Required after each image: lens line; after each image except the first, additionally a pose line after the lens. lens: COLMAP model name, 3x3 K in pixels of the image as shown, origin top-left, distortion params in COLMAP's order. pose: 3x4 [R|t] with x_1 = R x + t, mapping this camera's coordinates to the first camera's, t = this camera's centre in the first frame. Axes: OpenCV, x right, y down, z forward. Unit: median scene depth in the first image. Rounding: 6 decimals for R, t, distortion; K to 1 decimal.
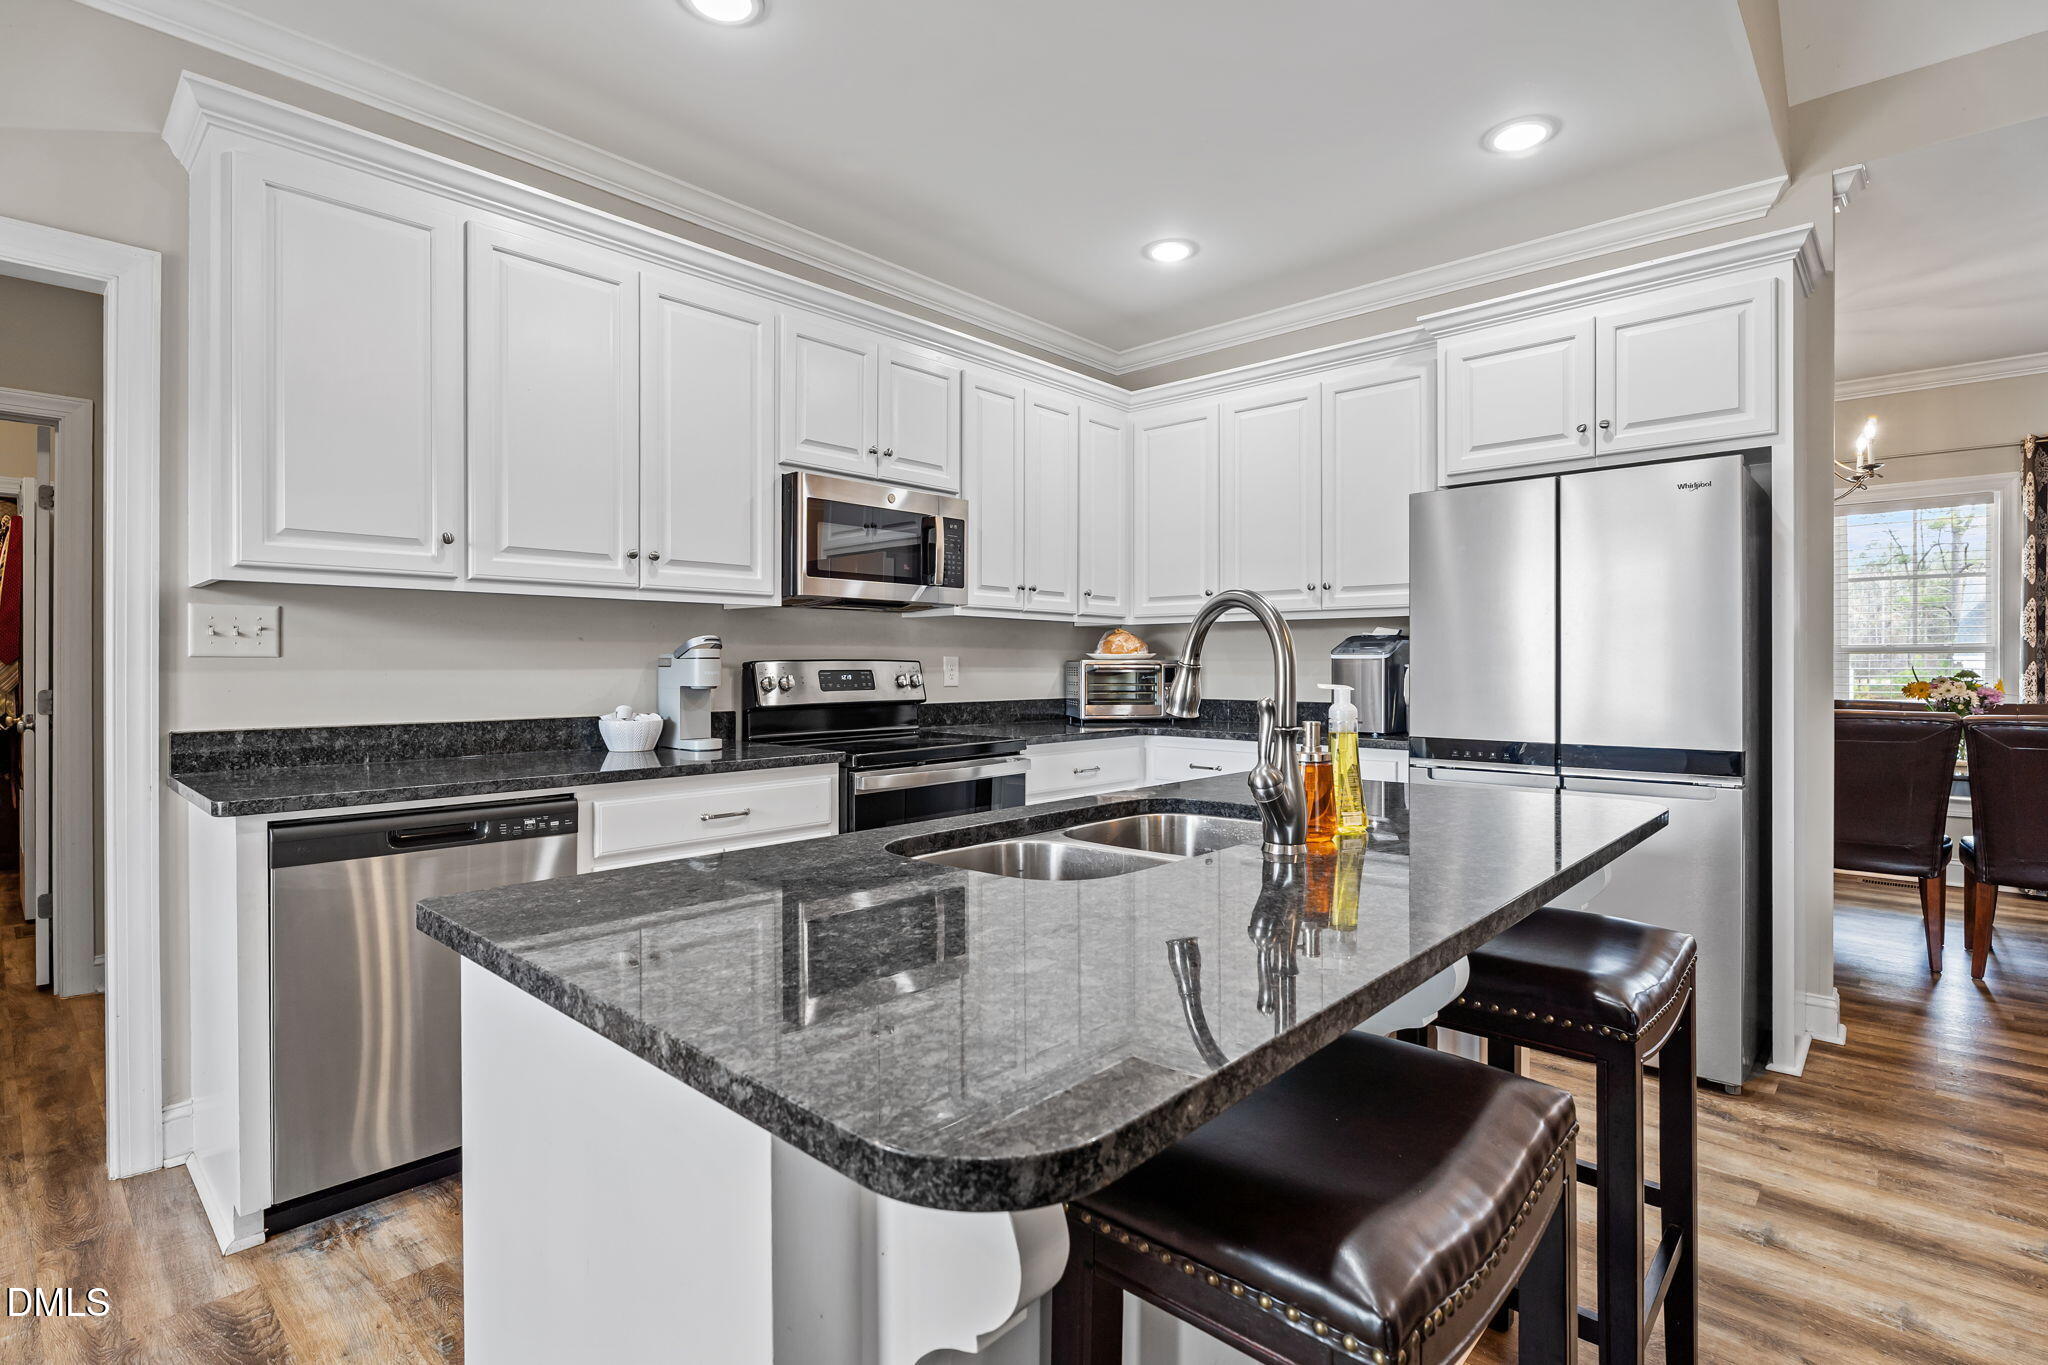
lens RADIAL K [[985.0, 0, 1032.3], [0, 985.0, 670.7], [0, 0, 1]] dist [-0.011423, -0.002596]
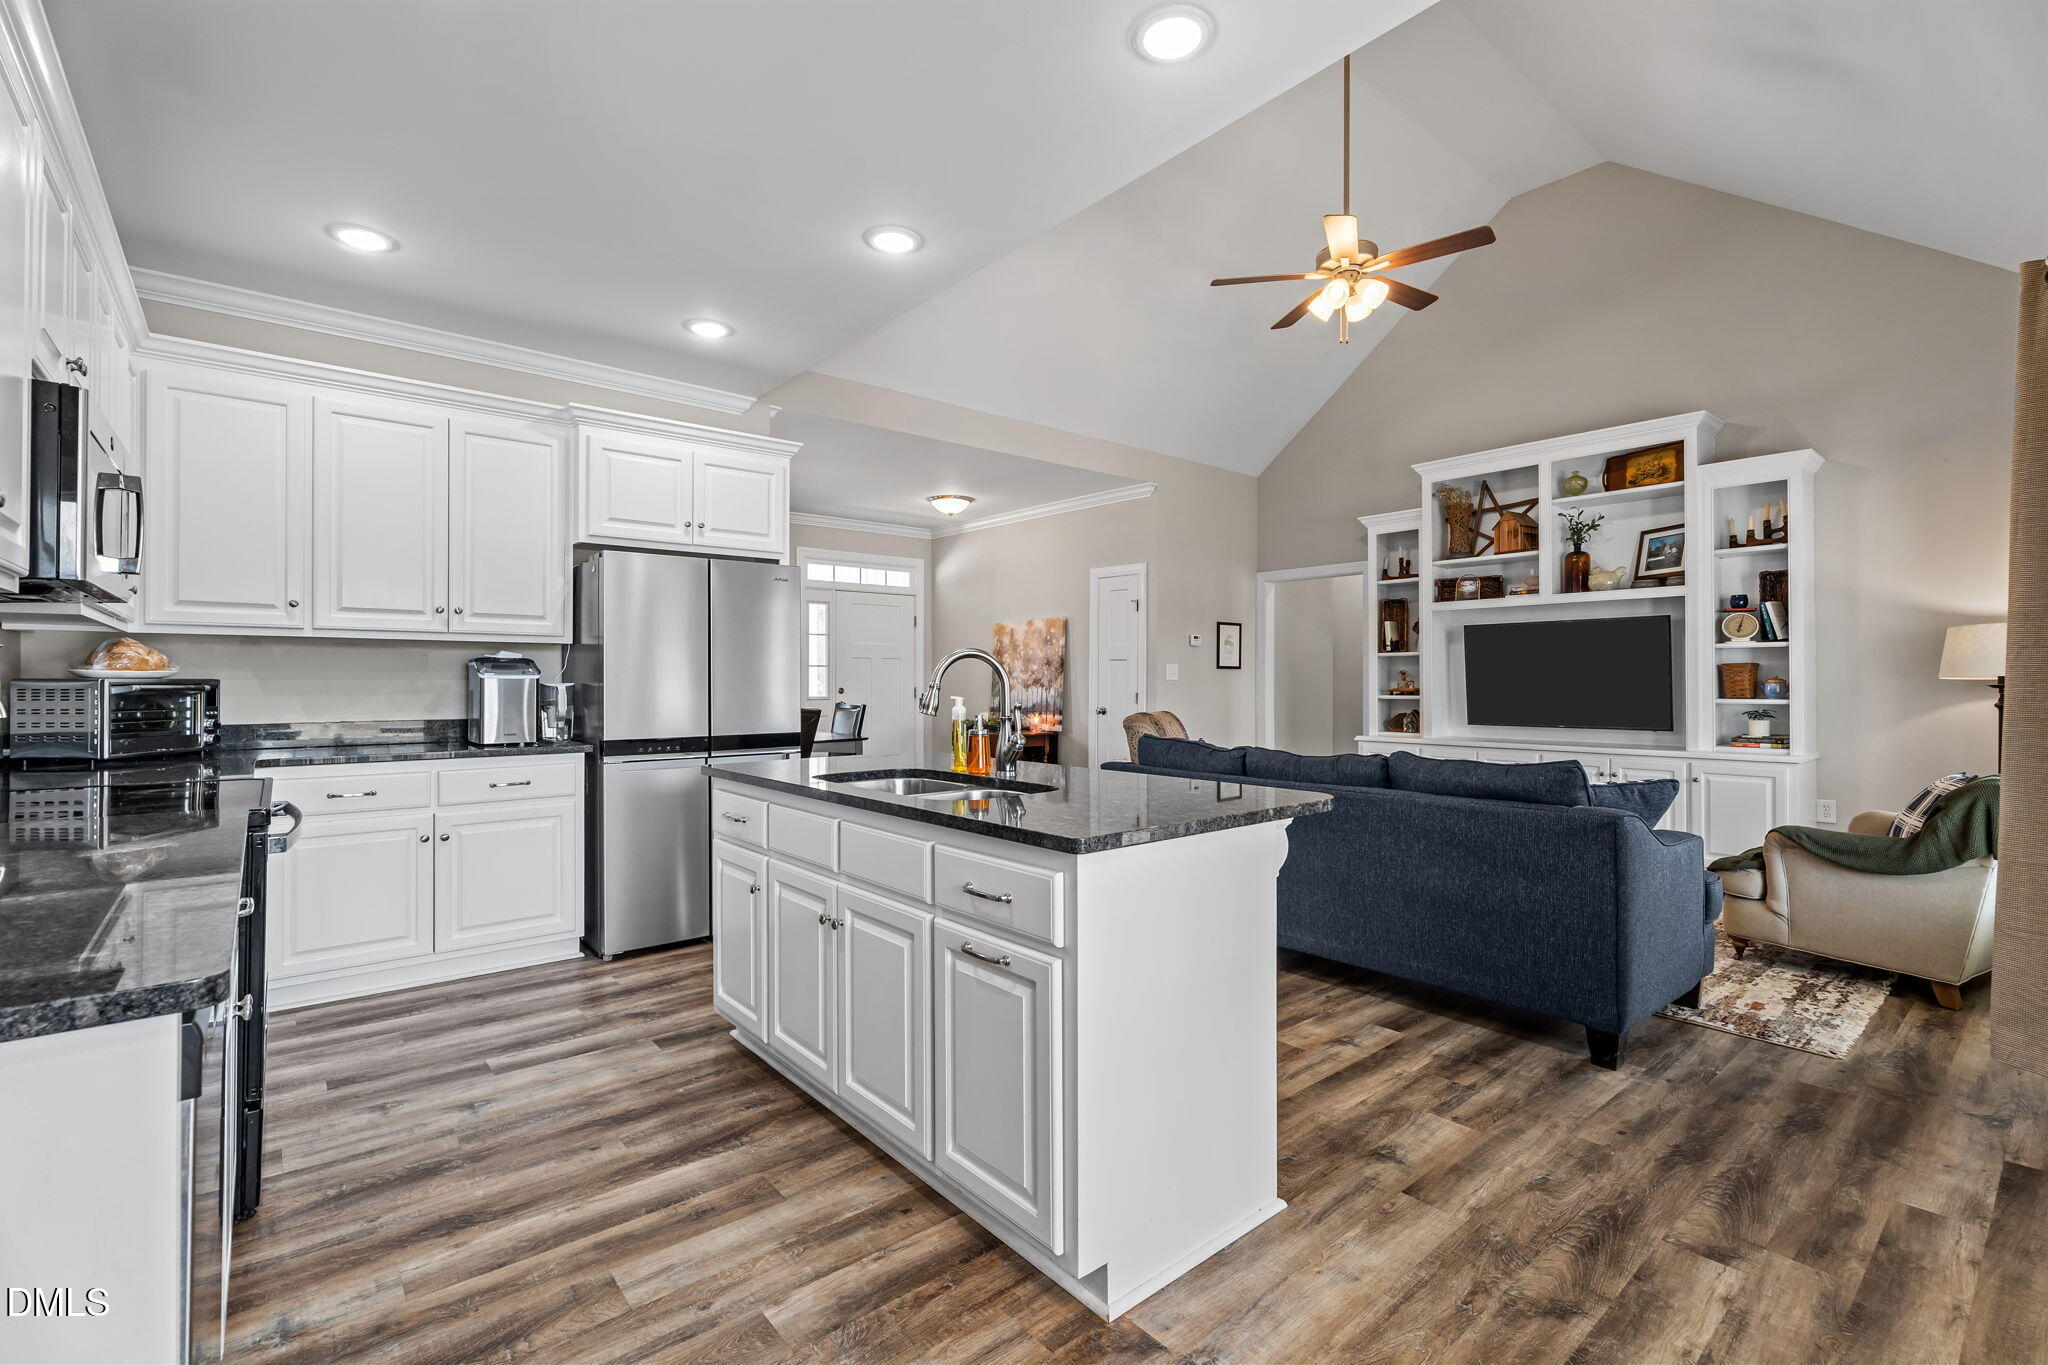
lens RADIAL K [[914.5, 0, 1032.8], [0, 914.5, 673.3], [0, 0, 1]] dist [-0.001990, 0.001306]
pose [[0.123504, 0.008499, 0.992308, -0.734738], [0.005543, 0.999942, -0.009255, -0.005763], [-0.992329, 0.006643, 0.123449, 0.309266]]
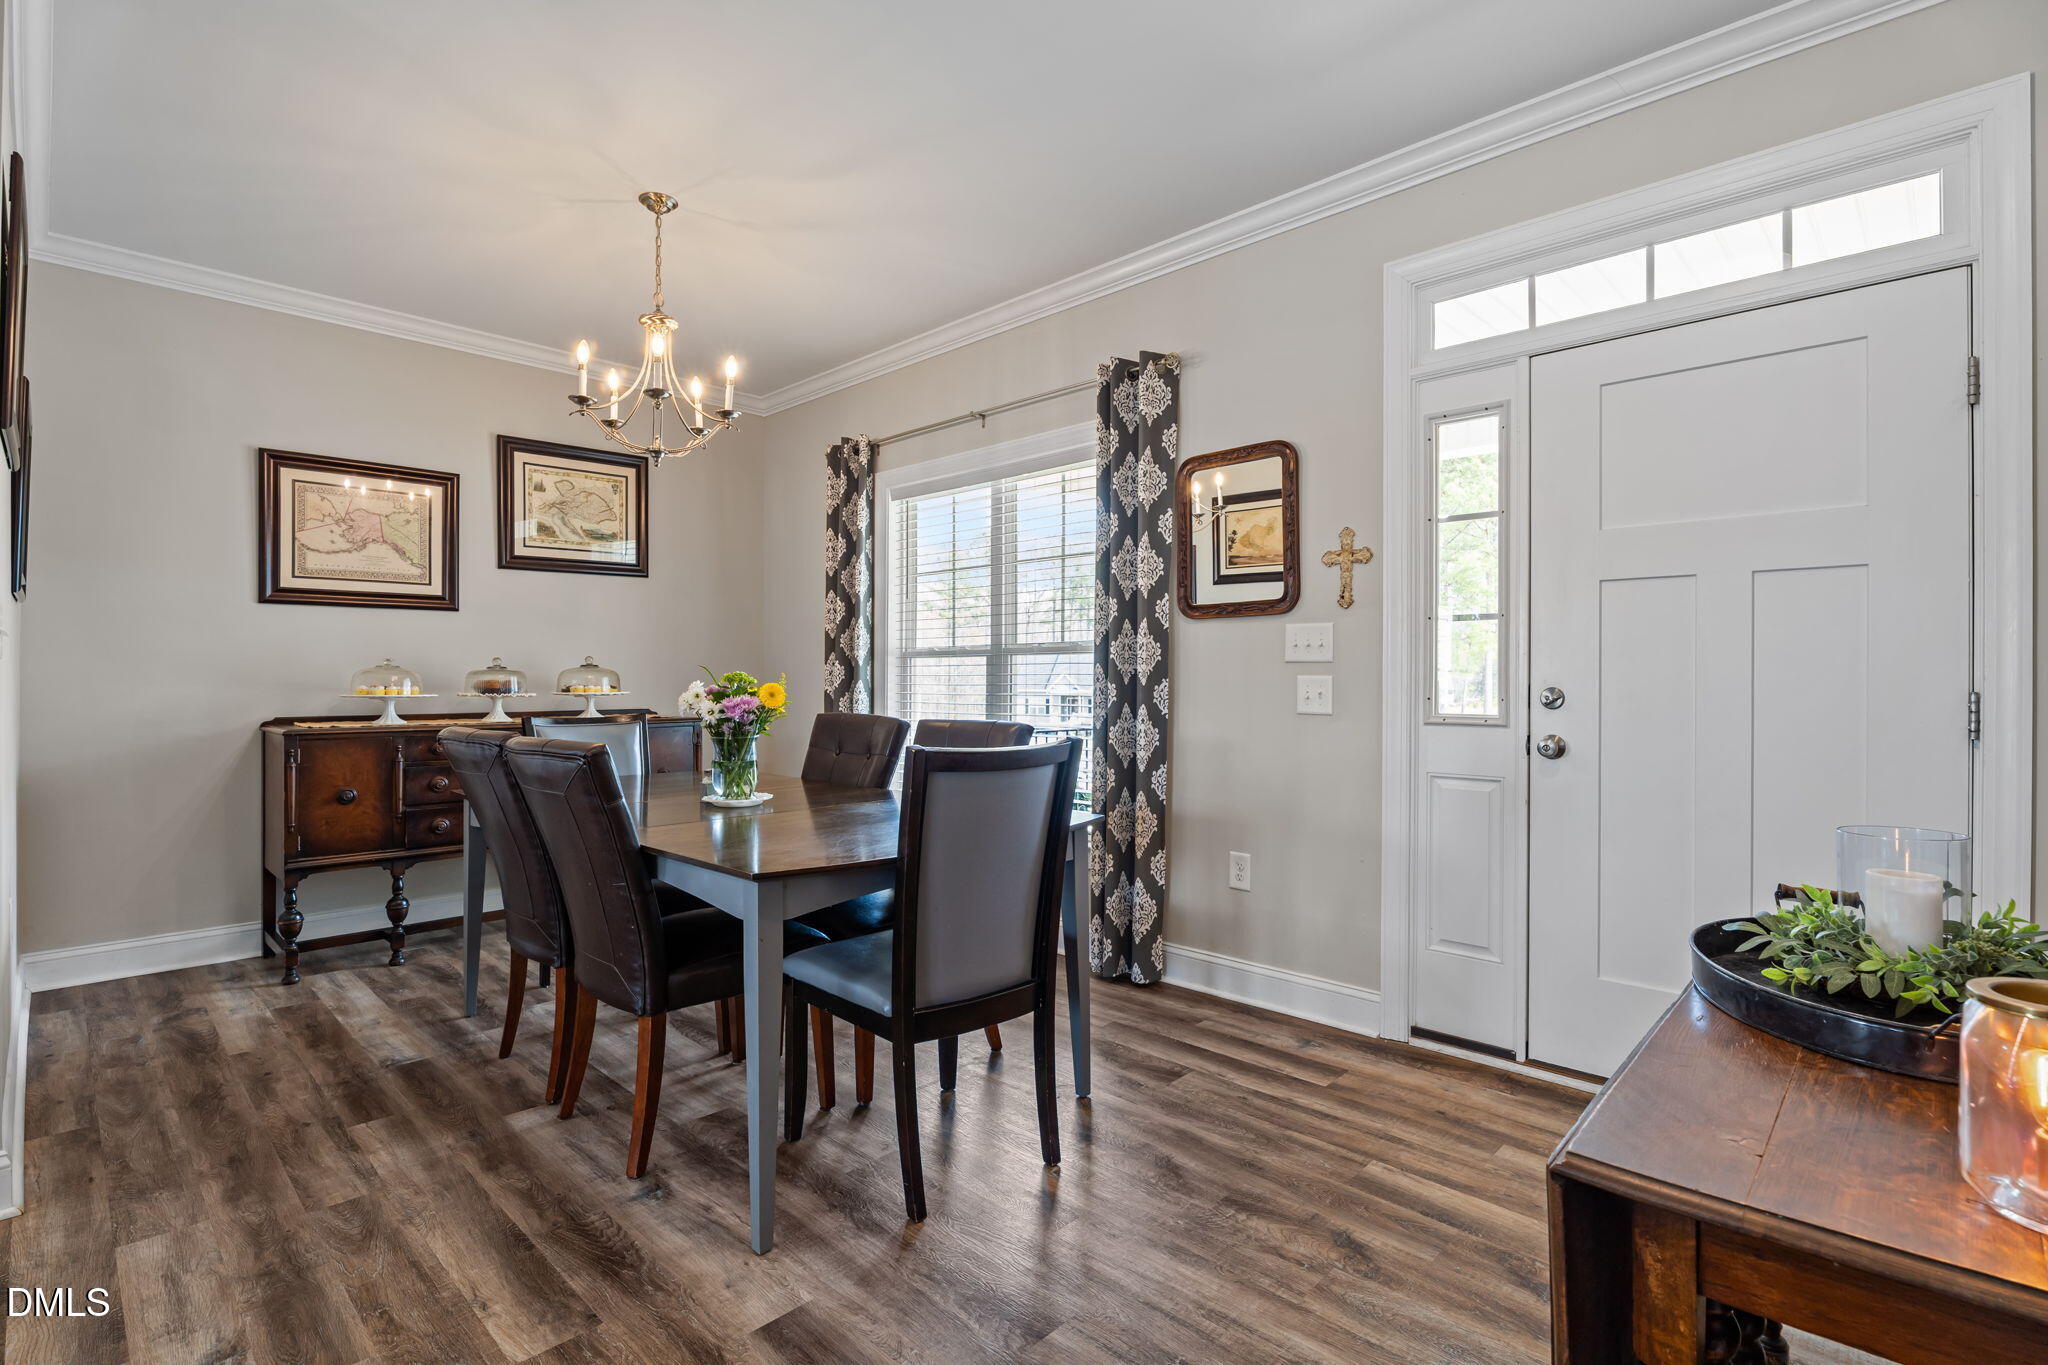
lens RADIAL K [[985.0, 0, 1018.9], [0, 985.0, 679.3], [0, 0, 1]] dist [-0.011423, -0.002596]
pose [[0.999793, 0.005387, -0.019613, 1.491539], [-0.005512, 0.999965, -0.006306, 0.009893], [0.019578, 0.006413, 0.999788, 0.363099]]
